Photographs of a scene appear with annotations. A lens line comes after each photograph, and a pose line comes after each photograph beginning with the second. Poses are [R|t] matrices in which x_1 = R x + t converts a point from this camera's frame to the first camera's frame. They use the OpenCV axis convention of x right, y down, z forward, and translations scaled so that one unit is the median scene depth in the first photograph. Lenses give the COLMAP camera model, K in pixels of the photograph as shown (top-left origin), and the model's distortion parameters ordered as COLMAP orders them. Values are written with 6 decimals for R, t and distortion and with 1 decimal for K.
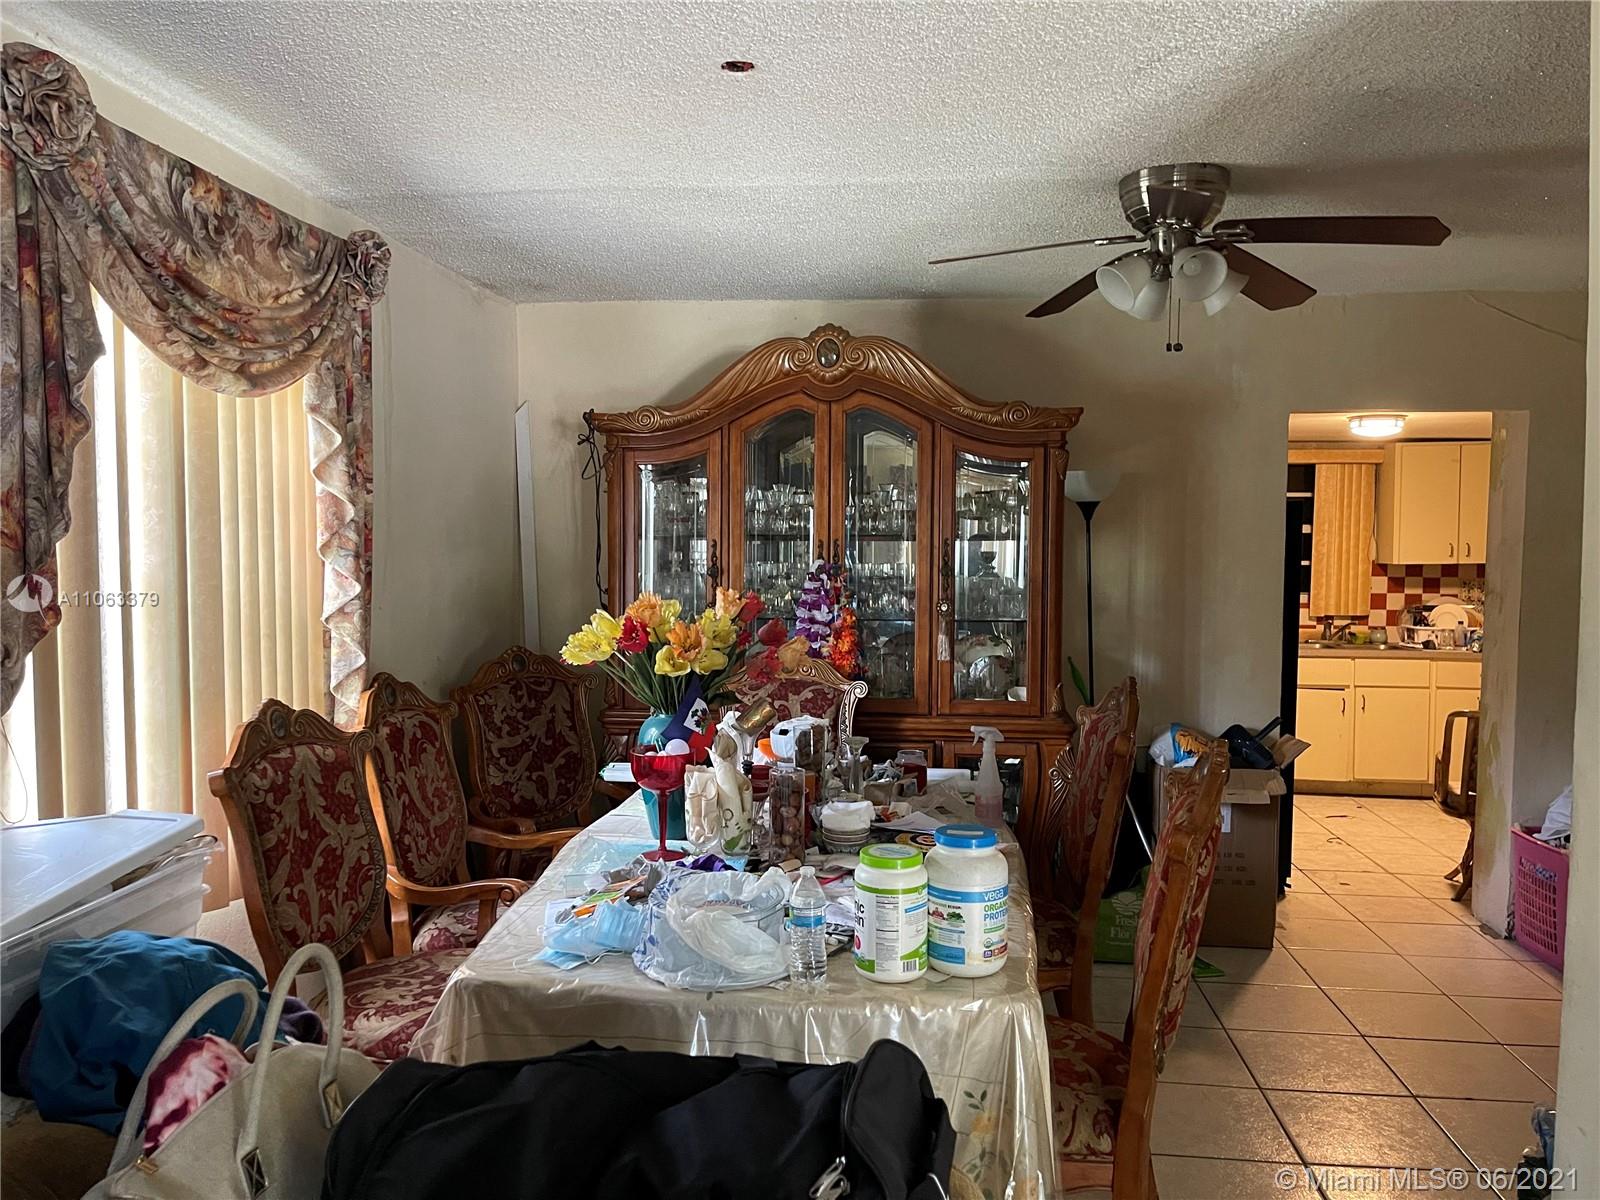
lens RADIAL K [[1192.1, 0, 797.8], [0, 1192.1, 605.3], [0, 0, 1]] dist [0.044012, -0.032002]
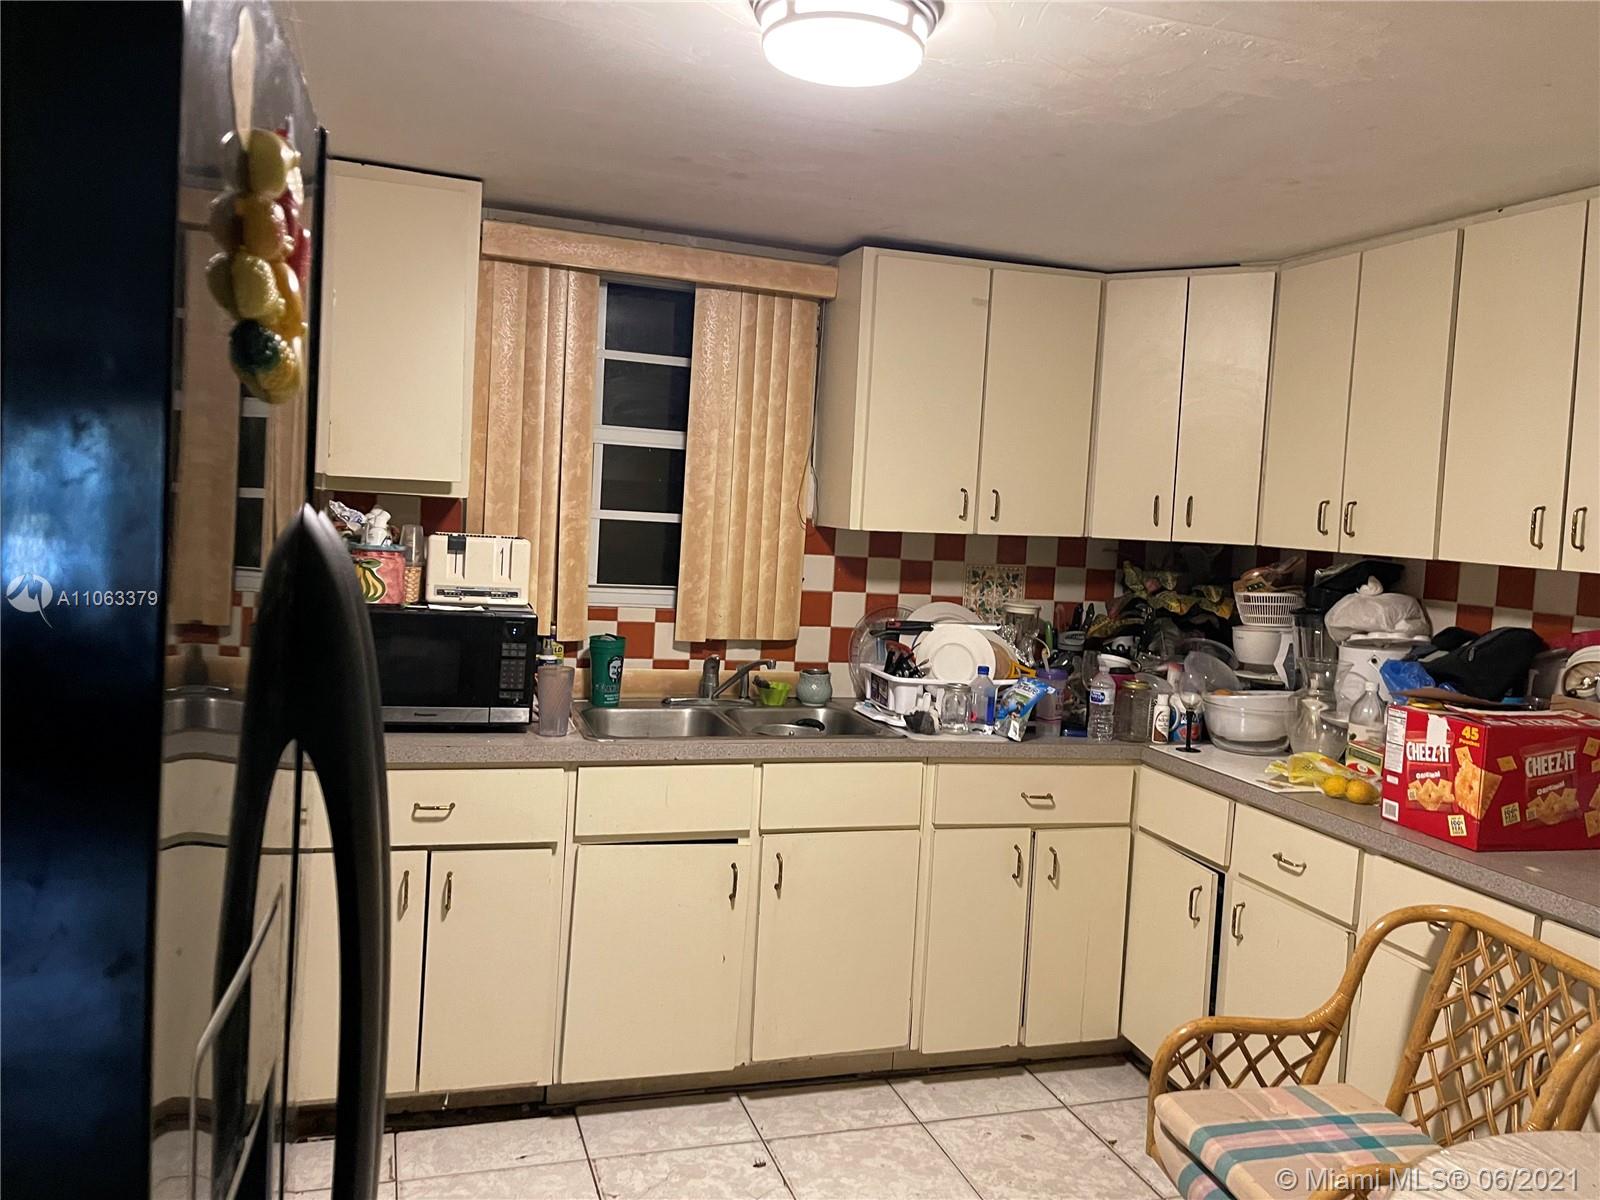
lens RADIAL K [[1192.1, 0, 791.0], [0, 1192.1, 594.4], [0, 0, 1]] dist [0.044012, -0.032002]
pose [[0.903561, 0.014059, 0.428229, 0.402092], [-0.029526, 0.999129, 0.029497, -0.031447], [-0.427441, -0.039296, 0.903189, 0.853605]]
